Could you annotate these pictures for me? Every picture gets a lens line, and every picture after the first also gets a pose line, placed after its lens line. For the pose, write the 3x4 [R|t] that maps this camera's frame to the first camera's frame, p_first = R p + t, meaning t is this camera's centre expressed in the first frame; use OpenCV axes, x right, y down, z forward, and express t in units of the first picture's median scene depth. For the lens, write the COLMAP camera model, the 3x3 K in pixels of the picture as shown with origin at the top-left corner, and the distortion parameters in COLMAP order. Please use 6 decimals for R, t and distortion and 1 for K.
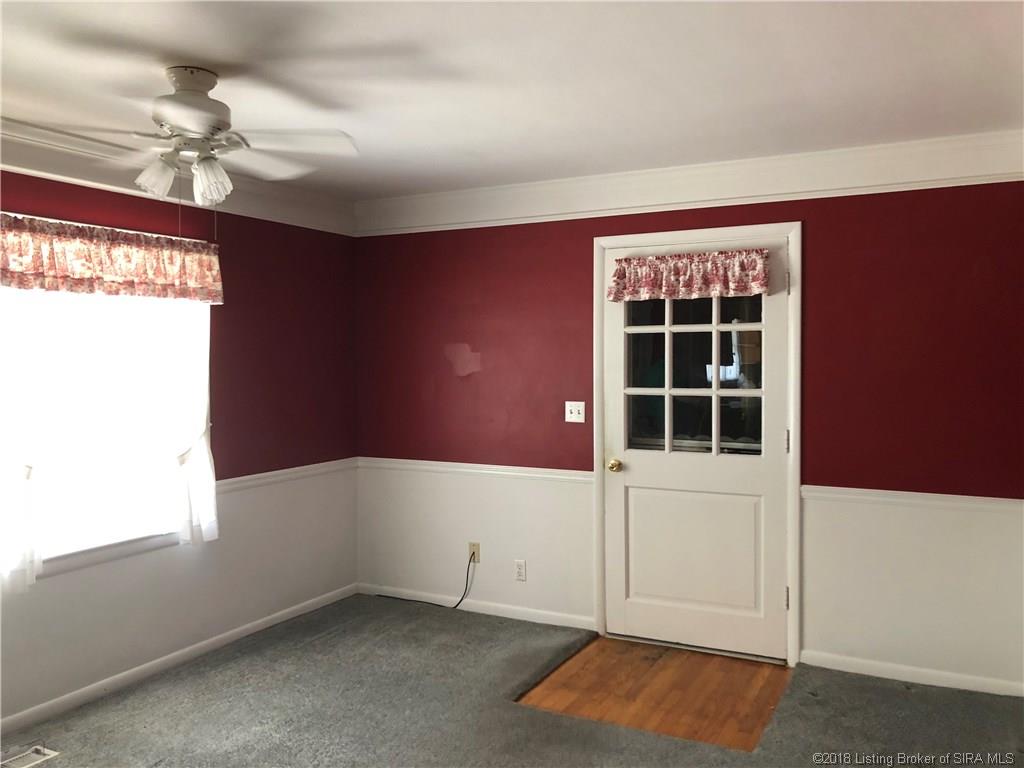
lens RADIAL K [[843.3, 0, 504.4], [0, 843.3, 379.0], [0, 0, 1]] dist [0.009420, 0.000206]
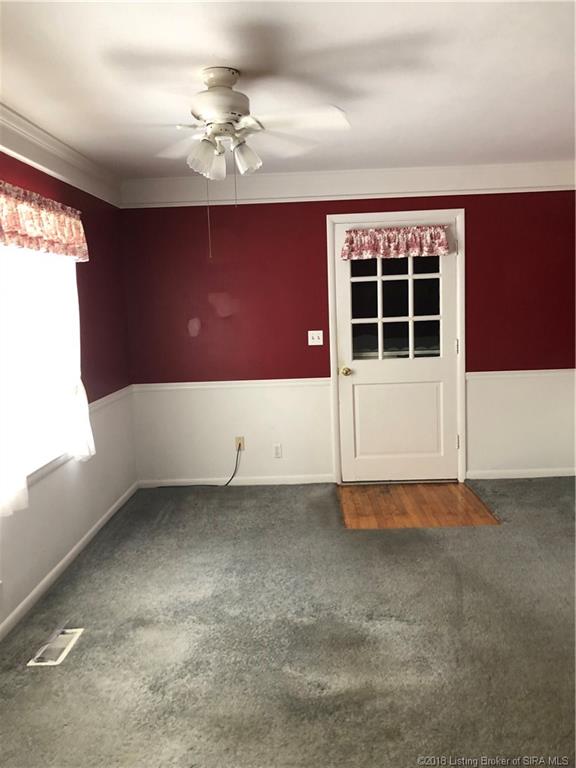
lens RADIAL K [[623.5, 0, 288.0], [0, 623.5, 384.0], [0, 0, 1]] dist [0.055887, -0.110426]
pose [[0.896897, -0.086472, 0.433703, -0.471442], [0.045364, 0.993513, 0.104276, 0.004407], [-0.439907, -0.073850, 0.895002, 0.058816]]
